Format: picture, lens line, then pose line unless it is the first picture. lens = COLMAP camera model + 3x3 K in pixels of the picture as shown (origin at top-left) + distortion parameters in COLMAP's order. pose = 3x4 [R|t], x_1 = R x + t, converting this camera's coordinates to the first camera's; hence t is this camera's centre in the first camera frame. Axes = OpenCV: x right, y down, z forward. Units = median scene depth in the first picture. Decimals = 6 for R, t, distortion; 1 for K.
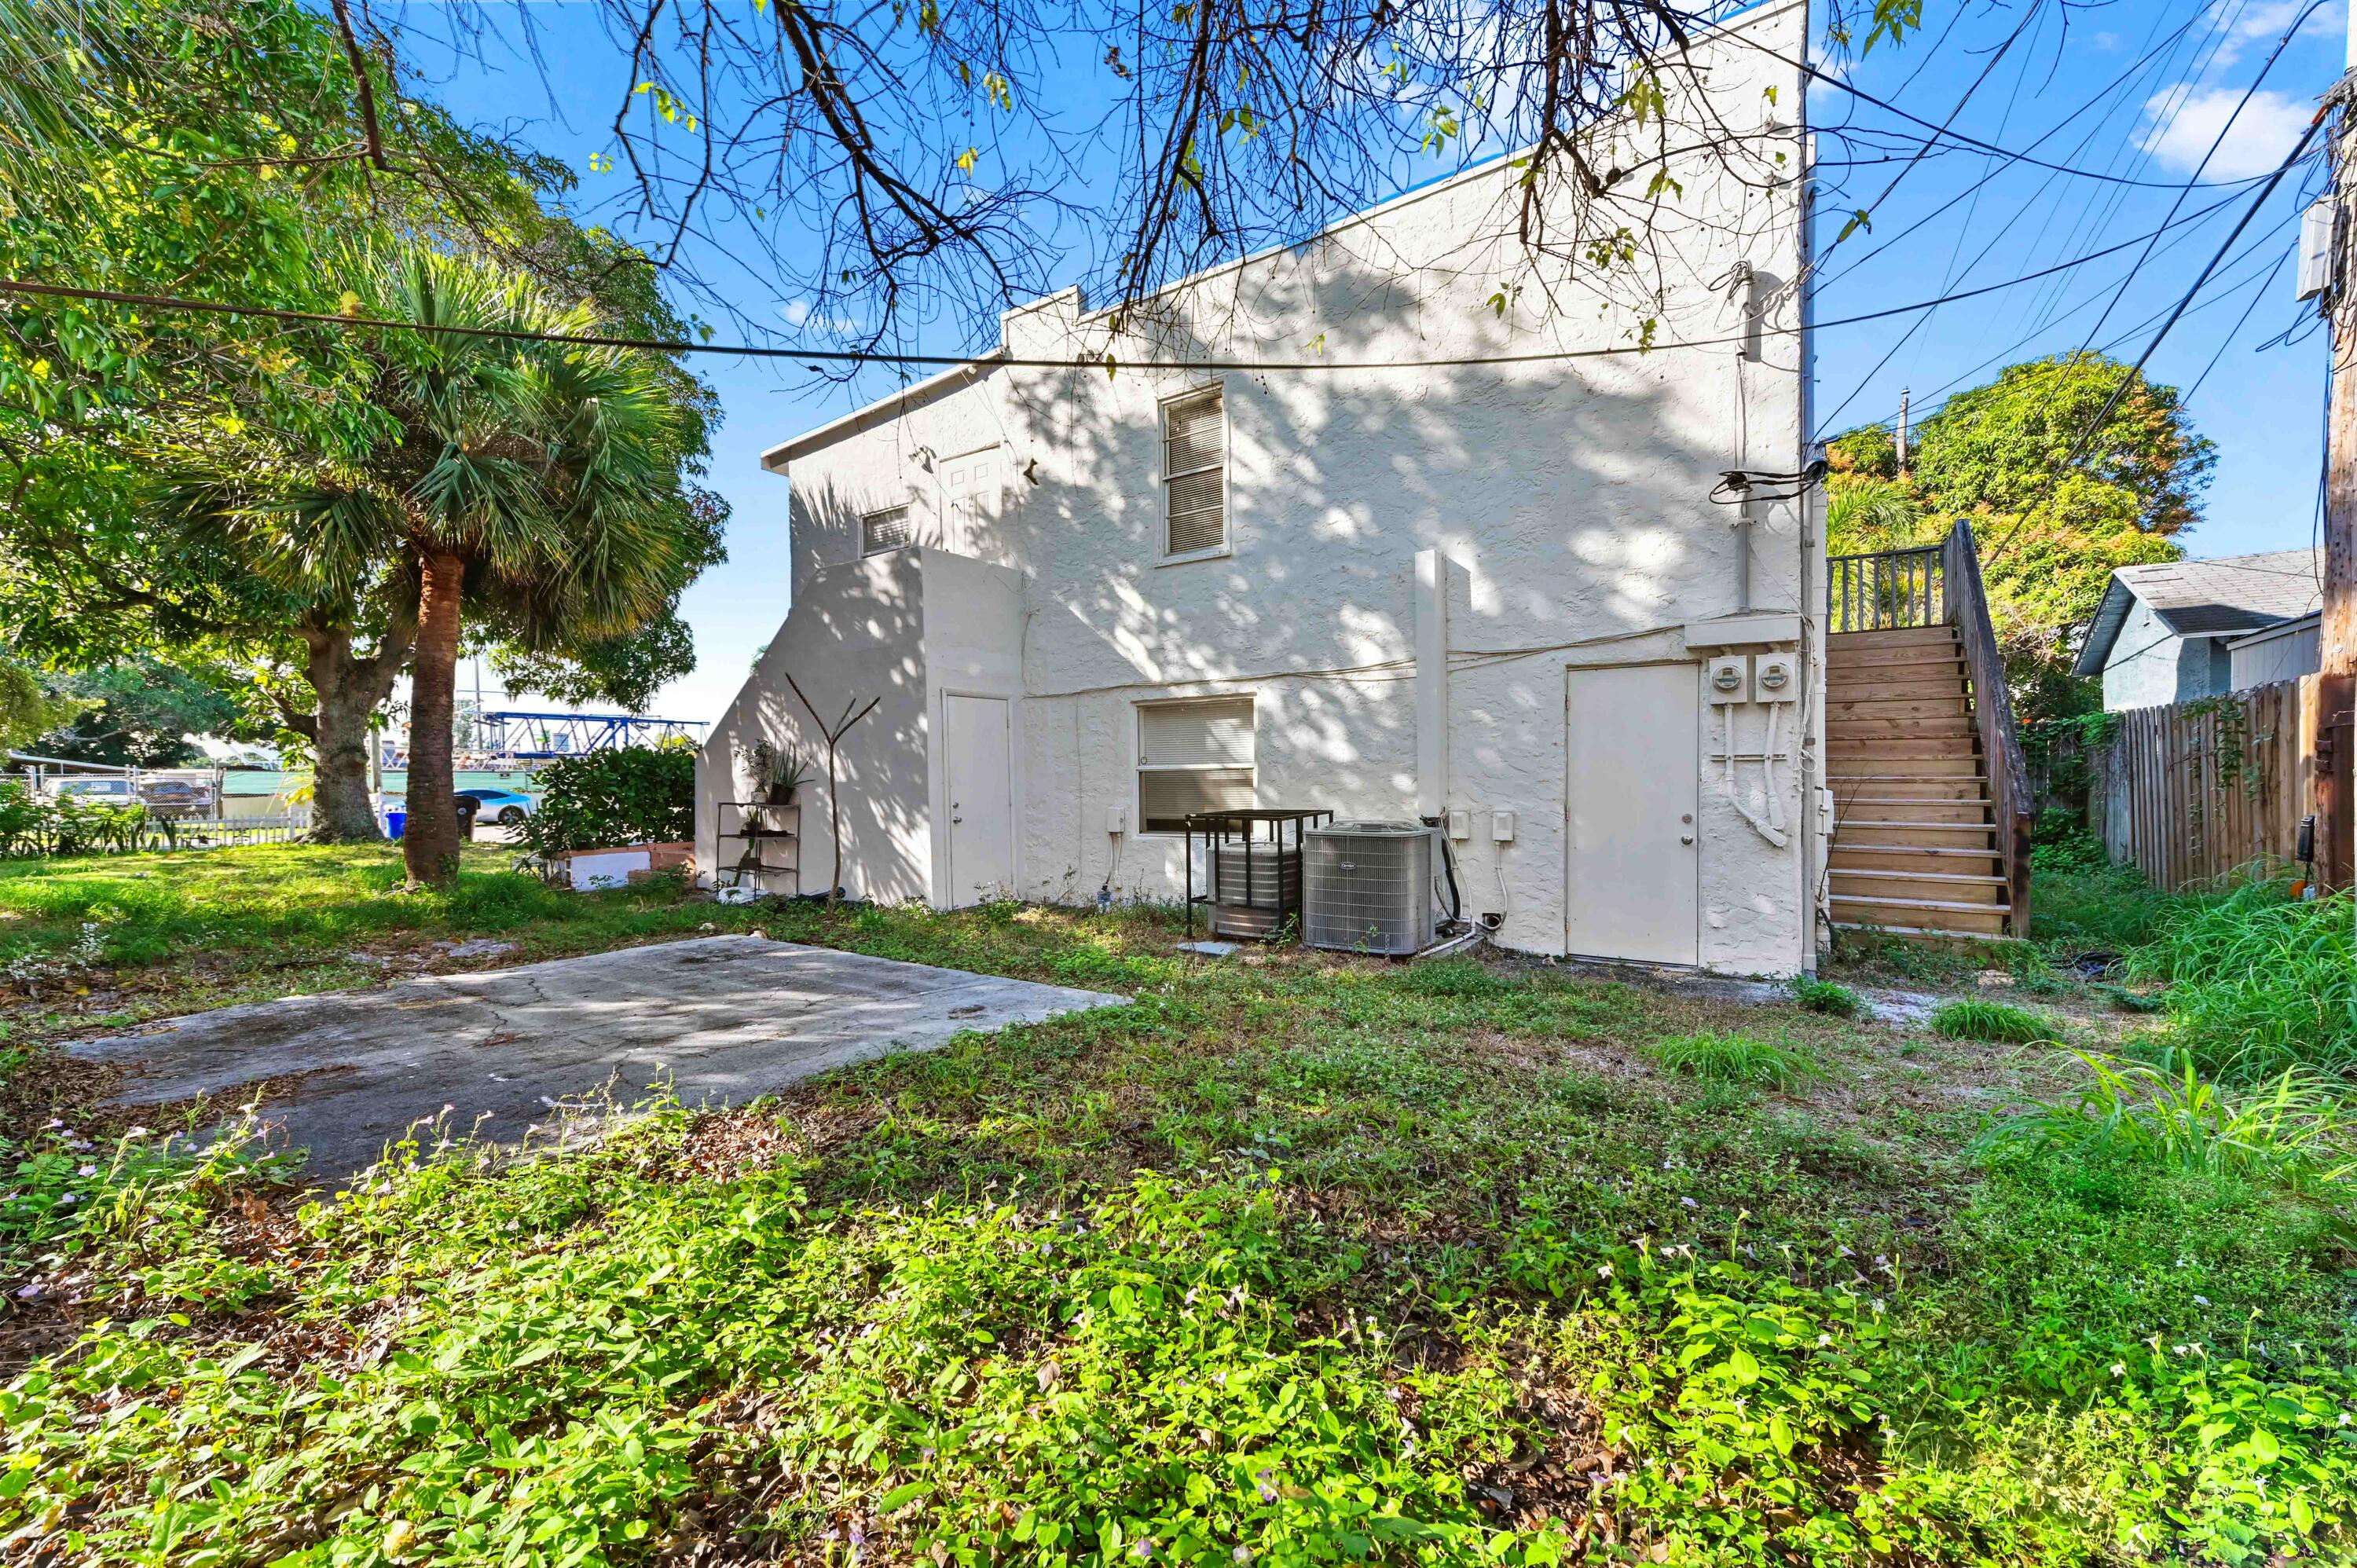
lens RADIAL K [[946.4, 0, 1176.1], [0, 946.4, 779.1], [0, 0, 1]] dist [0.013897, 0.000299]
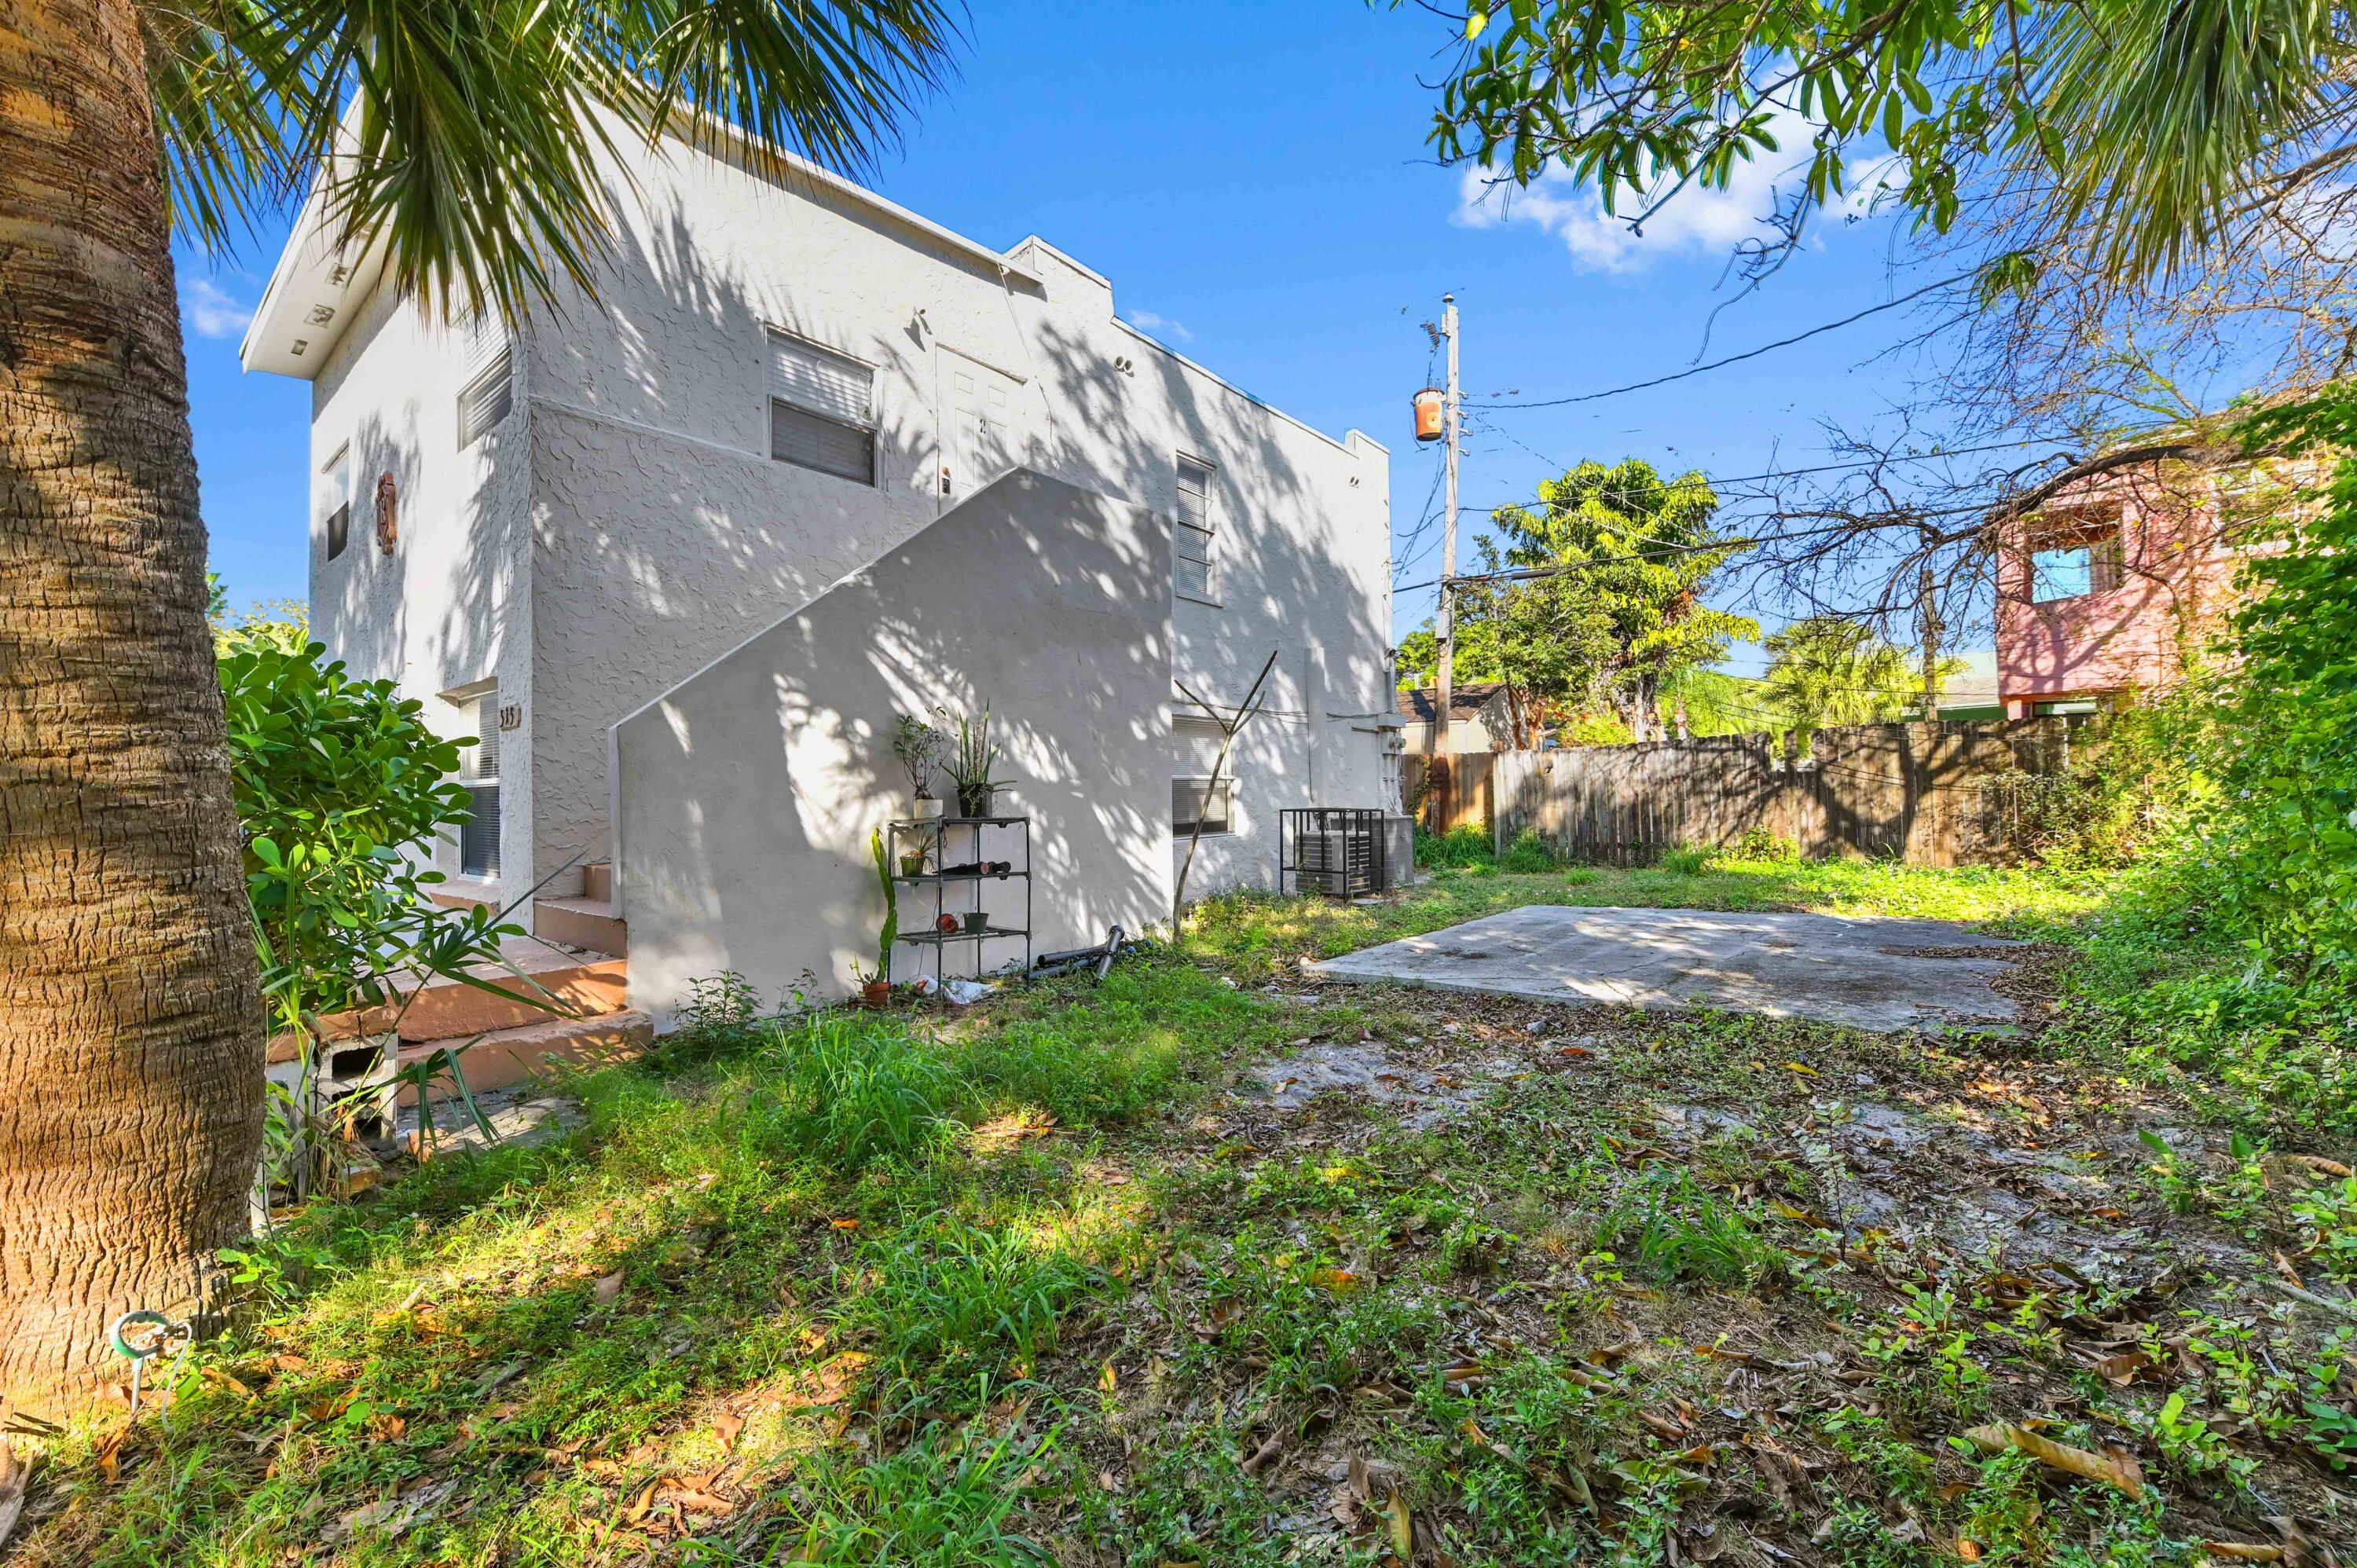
lens RADIAL K [[946.4, 0, 1180.8], [0, 946.4, 782.7], [0, 0, 1]] dist [0.013897, 0.000299]
pose [[0.084654, 0.024411, 0.996111, -1.112607], [0.019894, 0.999459, -0.026184, 0.025097], [-0.996212, 0.022033, 0.084123, 0.901799]]
